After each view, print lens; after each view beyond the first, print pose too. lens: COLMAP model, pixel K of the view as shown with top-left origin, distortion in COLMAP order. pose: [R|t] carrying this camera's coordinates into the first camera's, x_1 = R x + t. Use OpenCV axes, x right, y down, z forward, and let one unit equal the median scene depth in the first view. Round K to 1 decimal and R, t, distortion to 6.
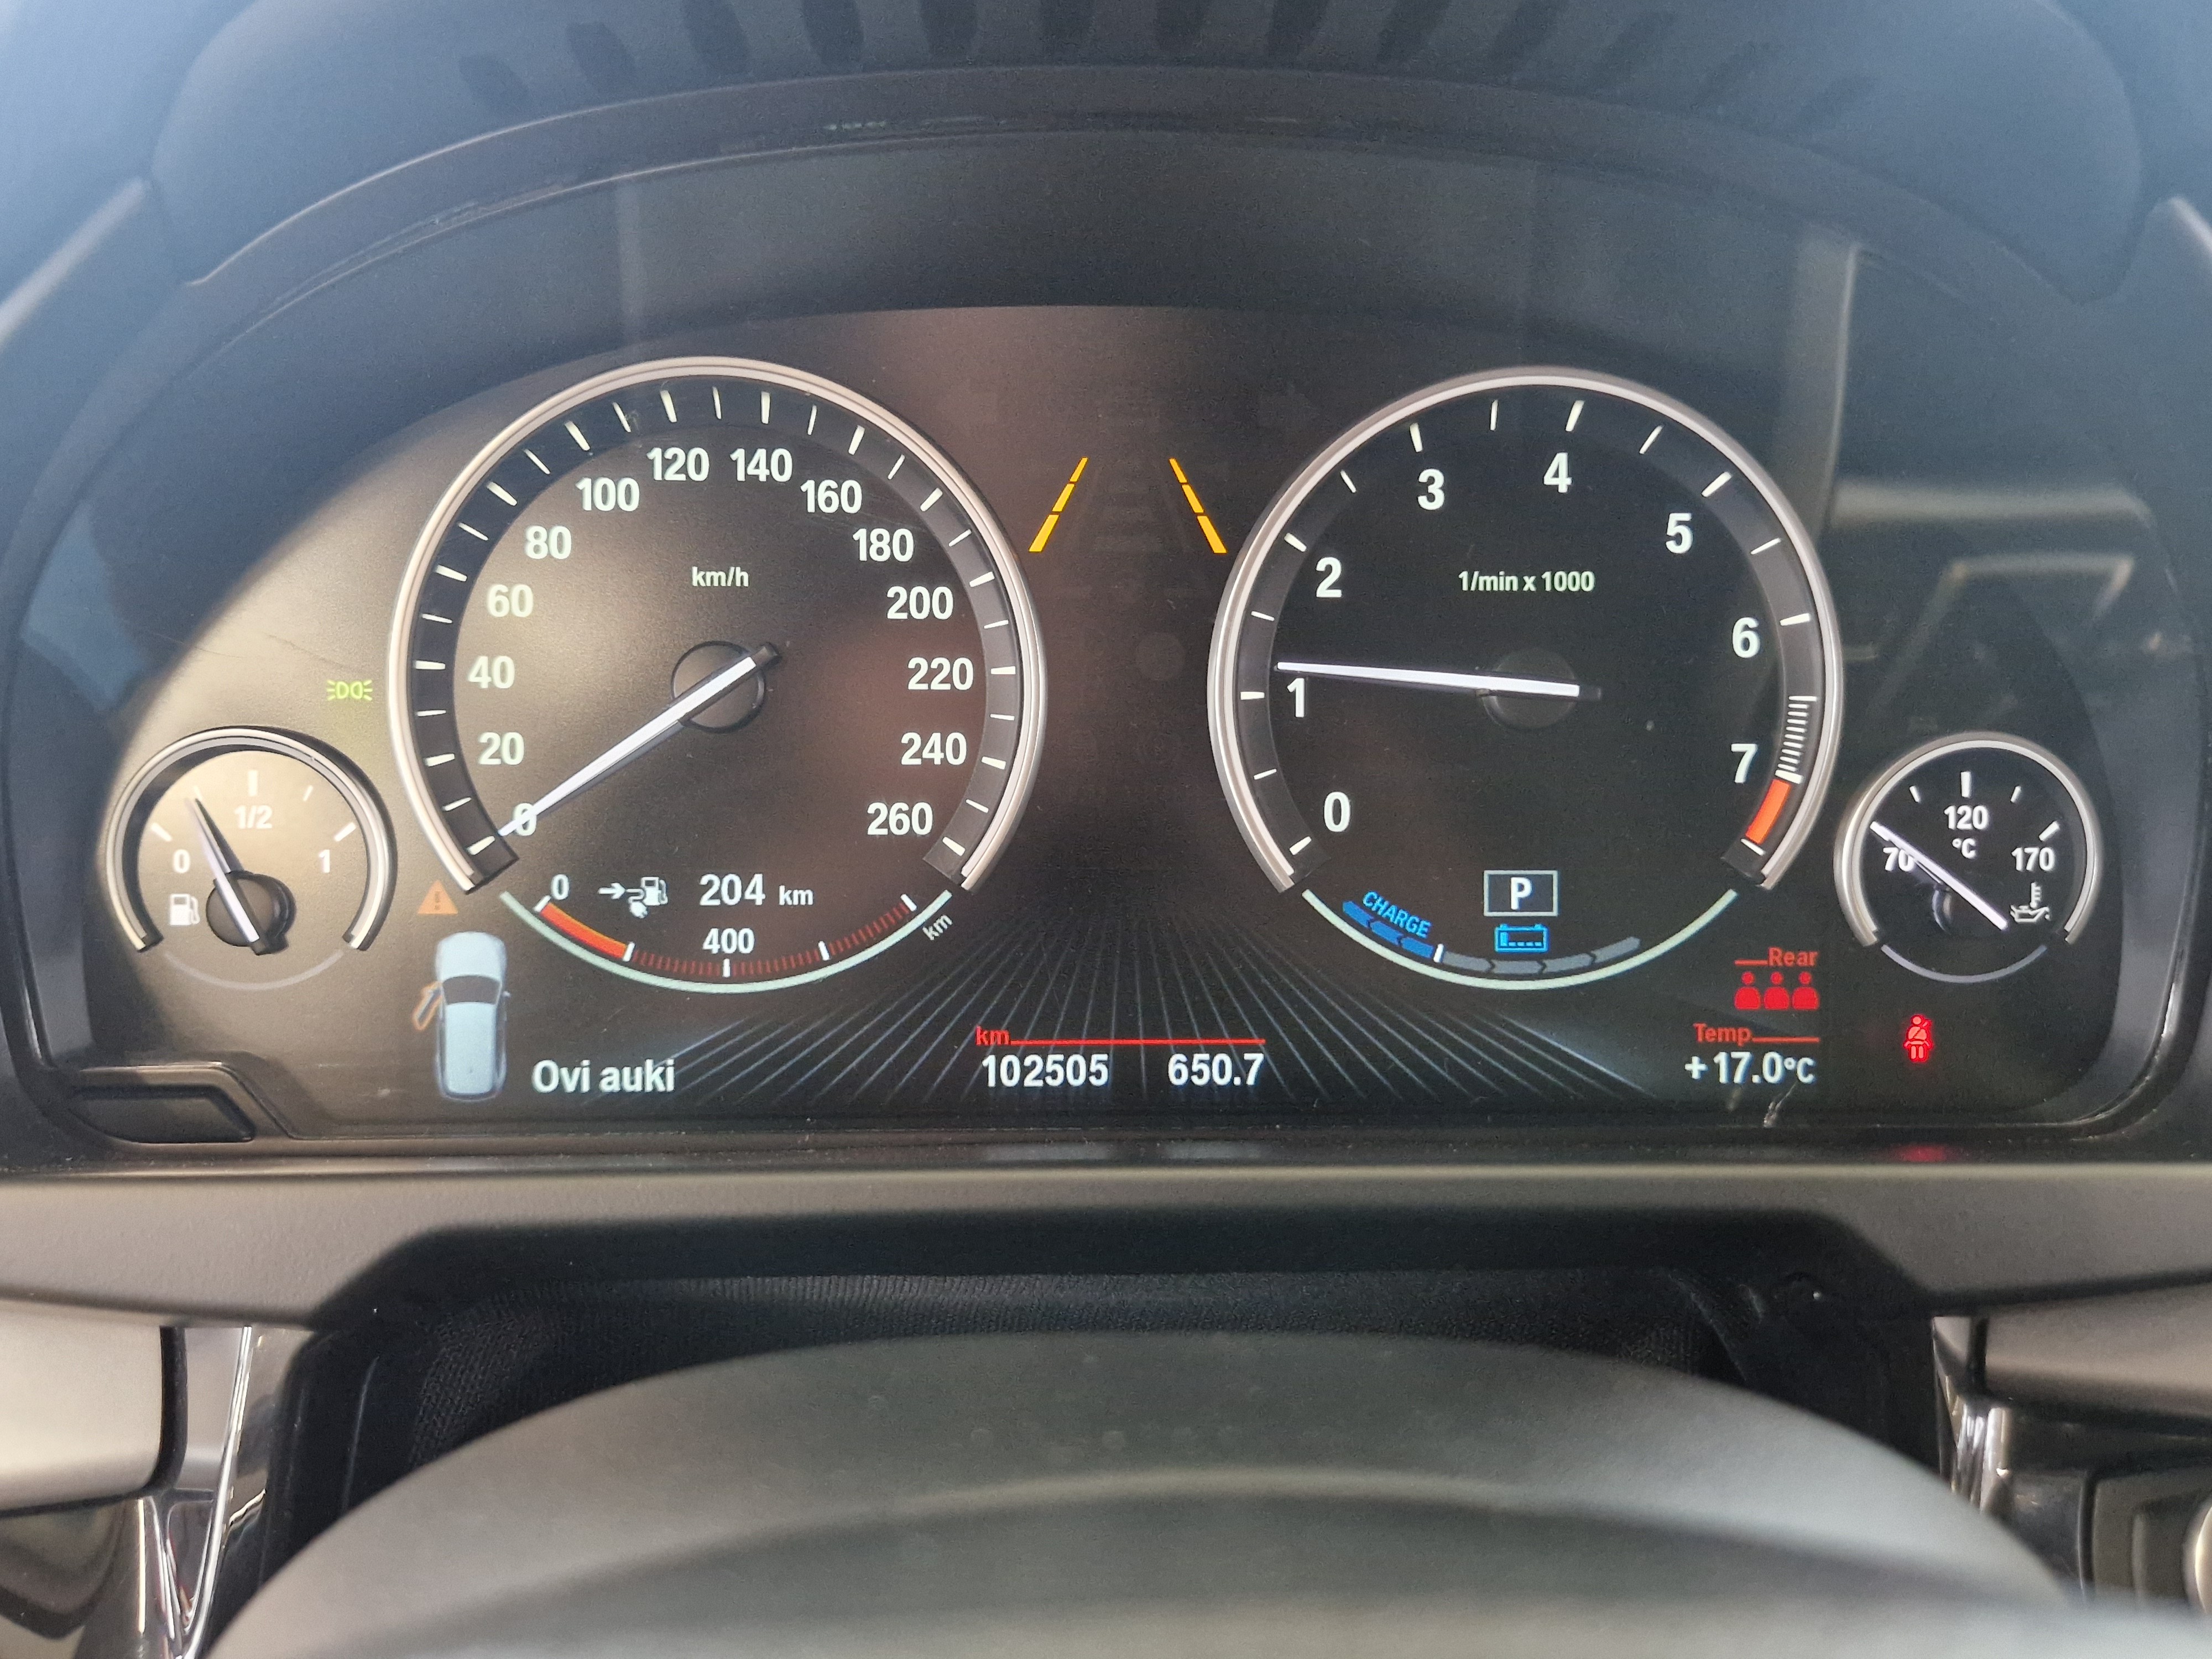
lens RADIAL K [[1896.6, 0, 1108.0], [0, 1896.6, 843.0], [0, 0, 1]] dist [0.043923, -0.034513]
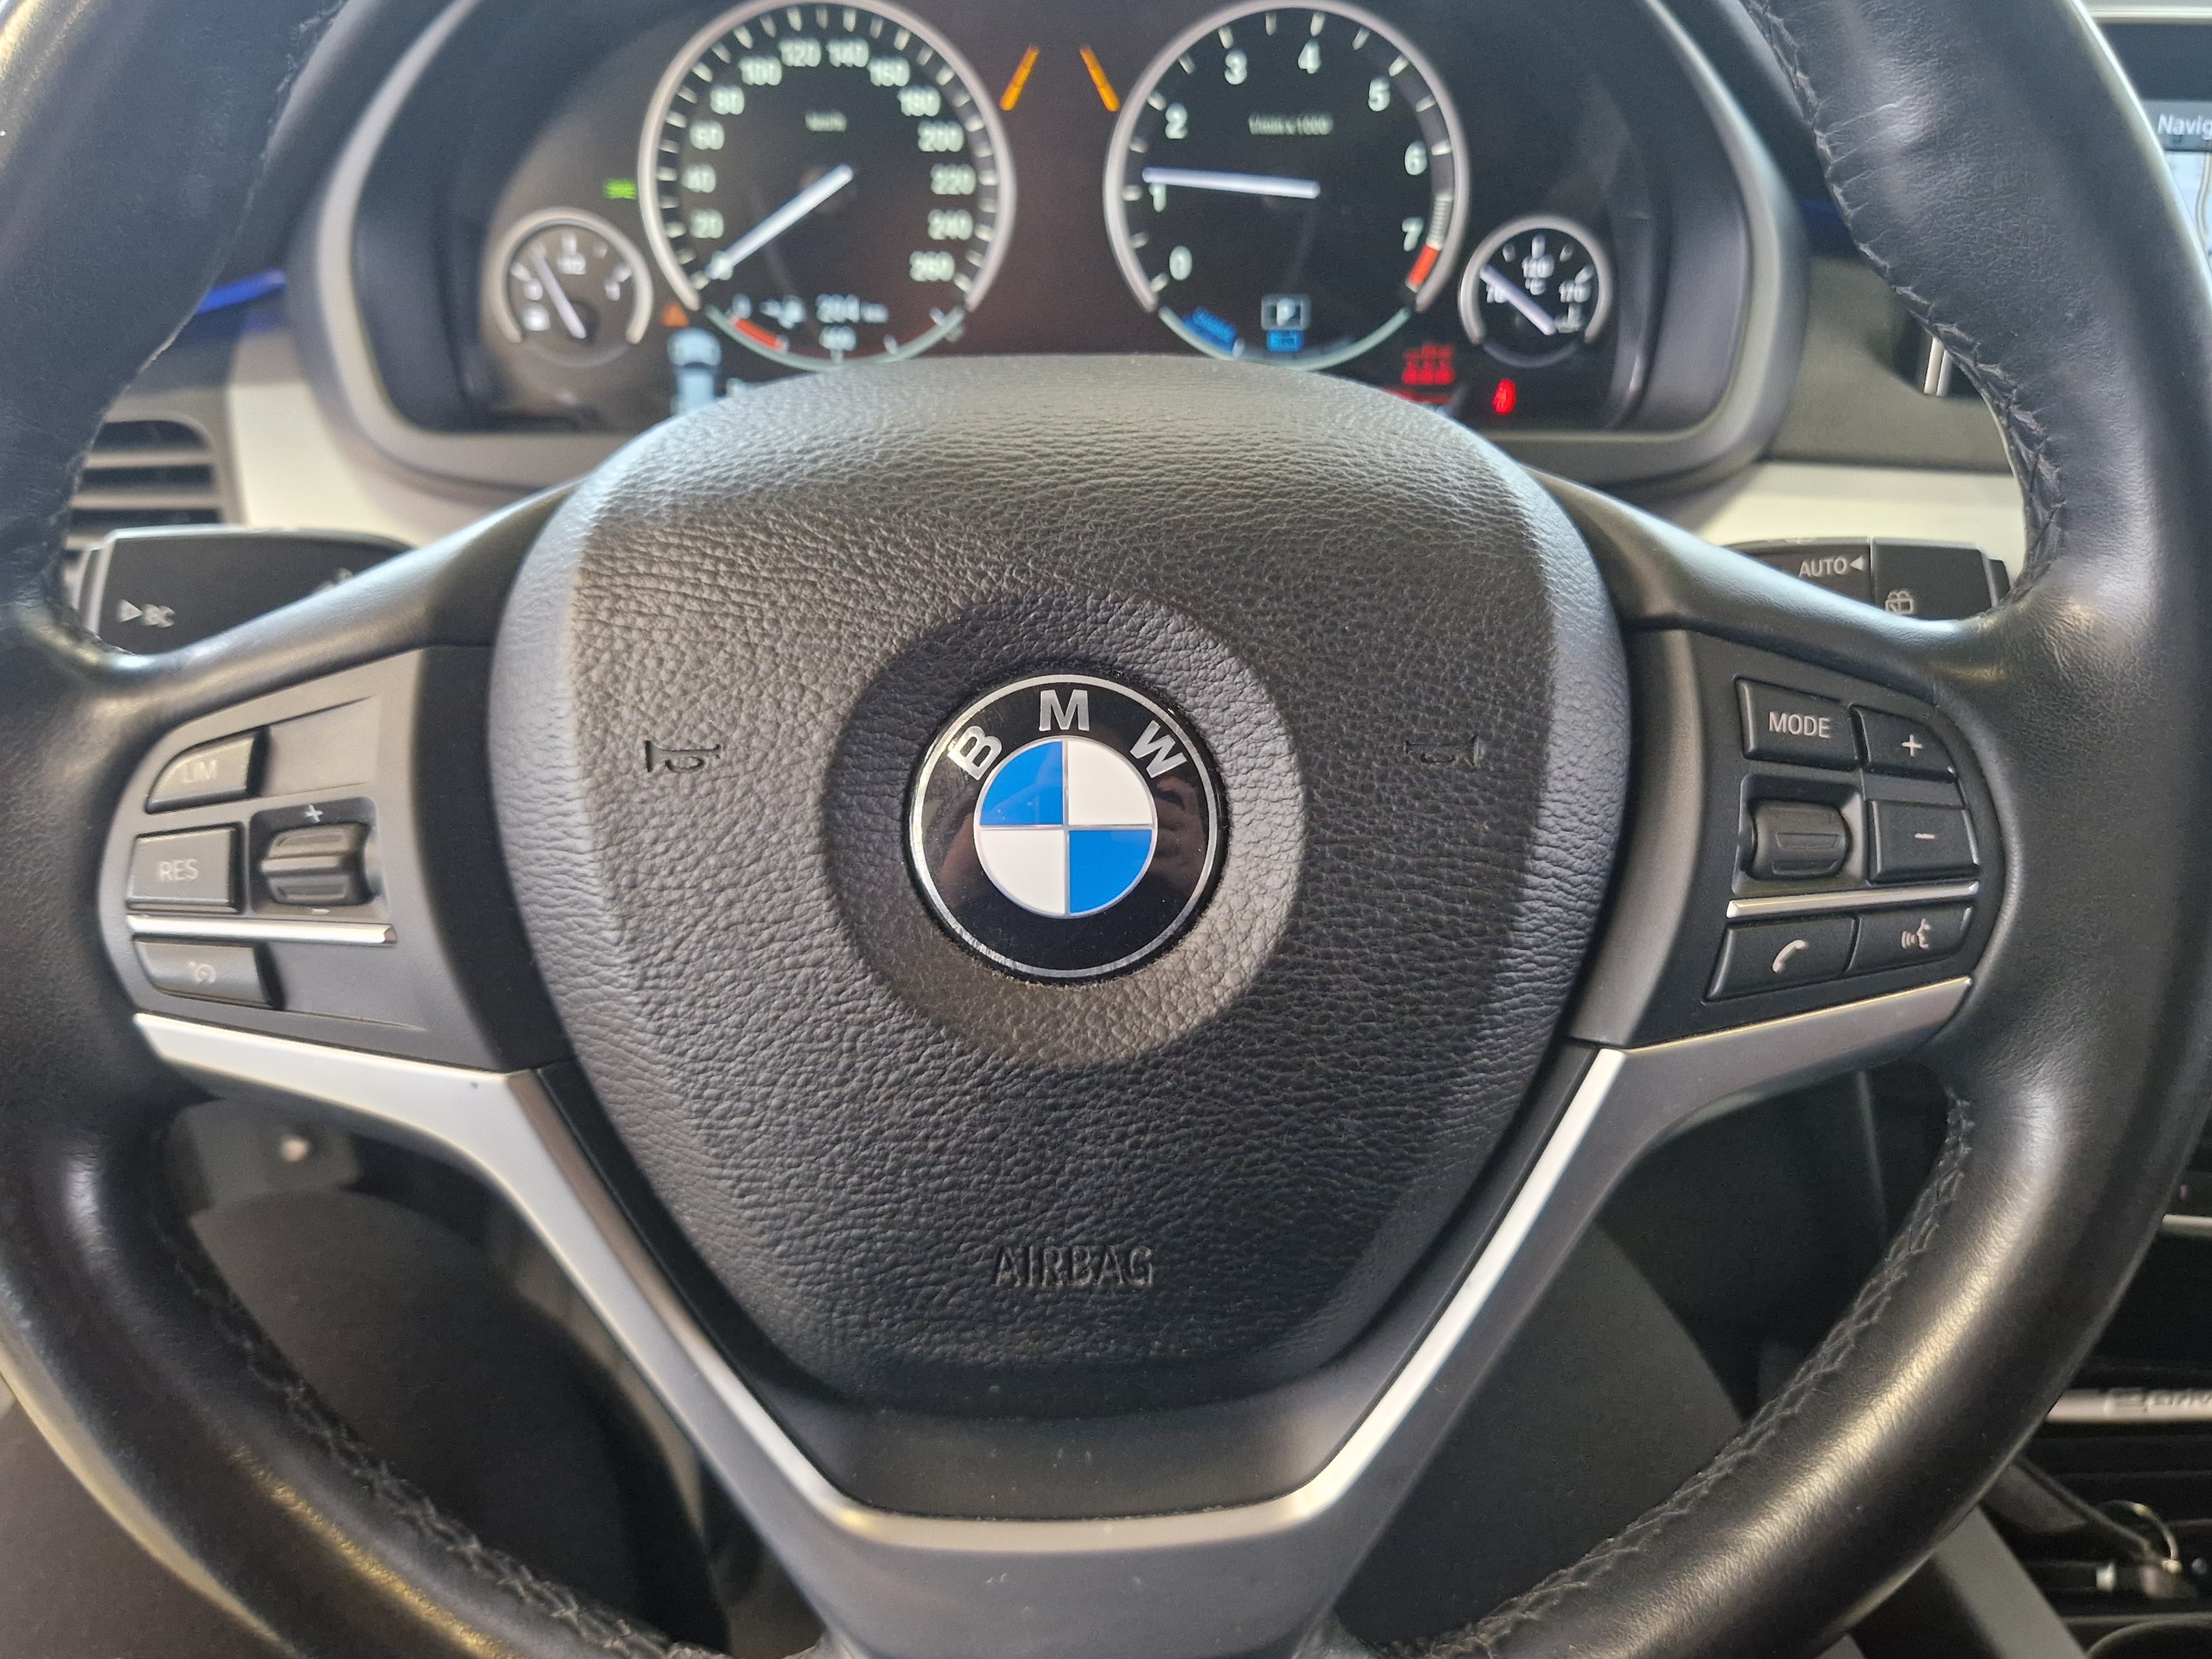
lens RADIAL K [[1896.6, 0, 1119.4], [0, 1896.6, 836.7], [0, 0, 1]] dist [0.043923, -0.034513]
pose [[0.999930, -0.001524, 0.011746, 0.043324], [-0.001555, 0.966221, 0.257709, 0.041940], [-0.011742, -0.257709, 0.966151, -0.858188]]
